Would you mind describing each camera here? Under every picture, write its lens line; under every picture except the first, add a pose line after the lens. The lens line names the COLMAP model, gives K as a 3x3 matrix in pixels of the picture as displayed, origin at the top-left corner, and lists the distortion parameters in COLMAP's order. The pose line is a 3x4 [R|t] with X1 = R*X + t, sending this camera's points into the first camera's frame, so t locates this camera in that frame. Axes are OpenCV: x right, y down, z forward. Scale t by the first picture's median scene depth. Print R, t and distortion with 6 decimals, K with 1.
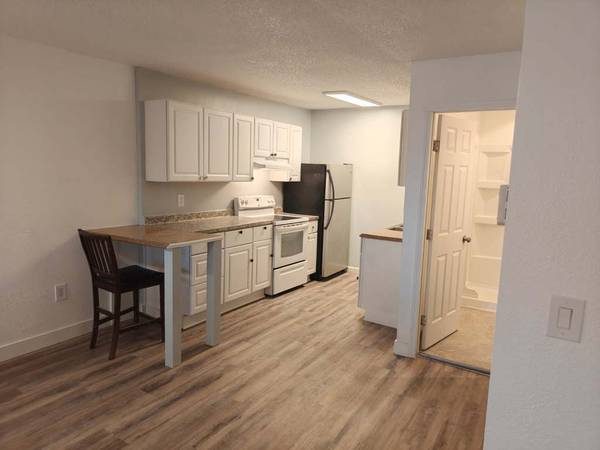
lens RADIAL K [[399.3, 0, 284.5], [0, 399.3, 225.3], [0, 0, 1]] dist [0.005129, -0.000451]
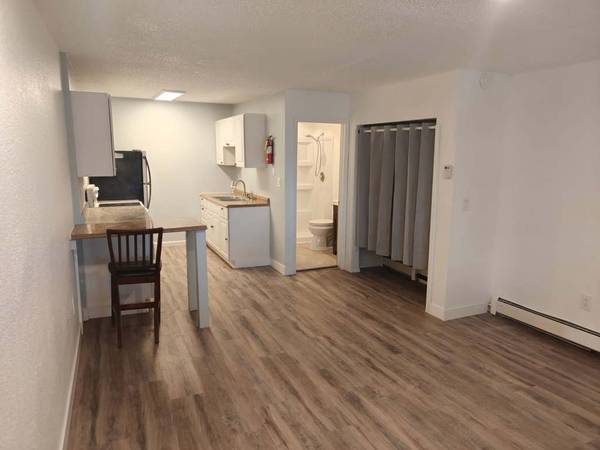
lens RADIAL K [[399.3, 0, 284.5], [0, 399.3, 225.3], [0, 0, 1]] dist [0.005129, -0.000451]
pose [[0.548747, -0.151402, 0.822164, -0.981497], [0.109640, 0.988003, 0.108762, -0.045543], [-0.828768, 0.030459, 0.558763, 0.113066]]
